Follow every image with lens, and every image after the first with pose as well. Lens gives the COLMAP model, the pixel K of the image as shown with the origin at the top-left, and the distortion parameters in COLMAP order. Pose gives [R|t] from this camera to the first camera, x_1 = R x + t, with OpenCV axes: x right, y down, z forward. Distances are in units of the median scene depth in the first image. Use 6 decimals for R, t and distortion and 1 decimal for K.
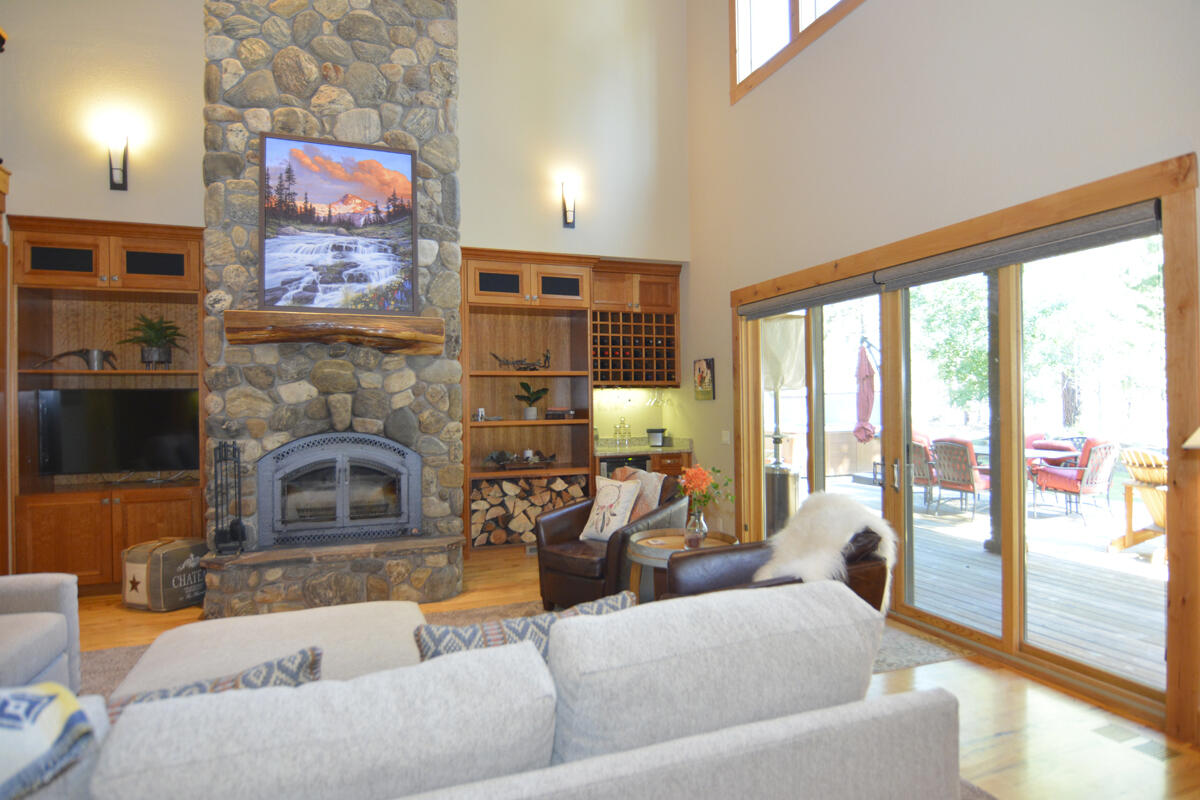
lens RADIAL K [[639.2, 0, 600.0], [0, 639.2, 400.0], [0, 0, 1]] dist [-0.018815, 0.000024]
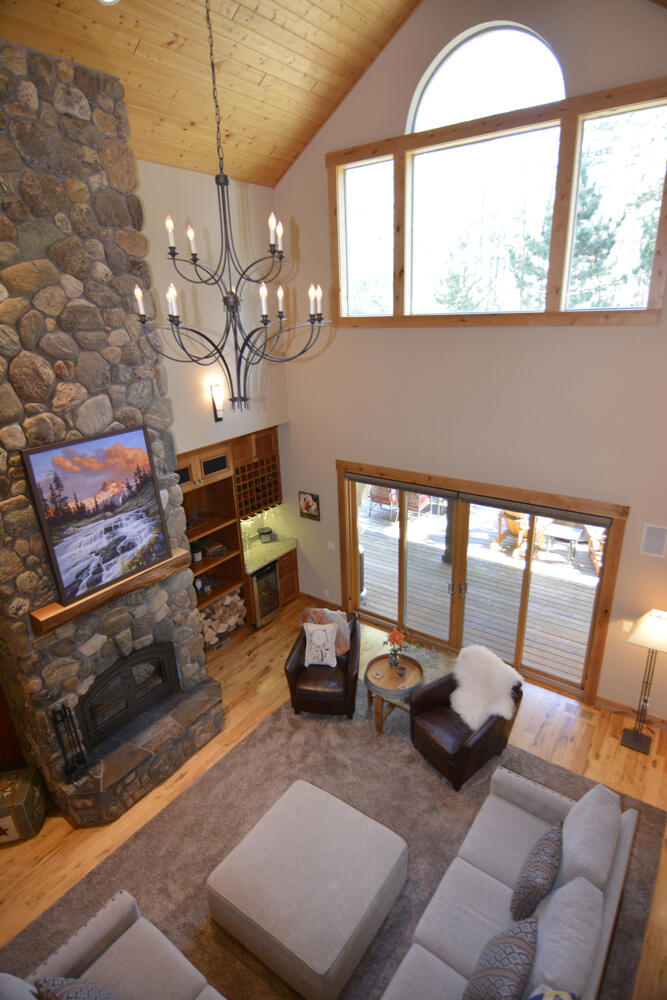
lens RADIAL K [[532.7, 0, 331.0], [0, 532.7, 490.5], [0, 0, 1]] dist [-0.018815, 0.000024]
pose [[0.828709, -0.203046, 0.521550, -0.553476], [0.022260, 0.943092, 0.331787, -0.607900], [-0.559237, -0.263346, 0.786068, 0.014008]]
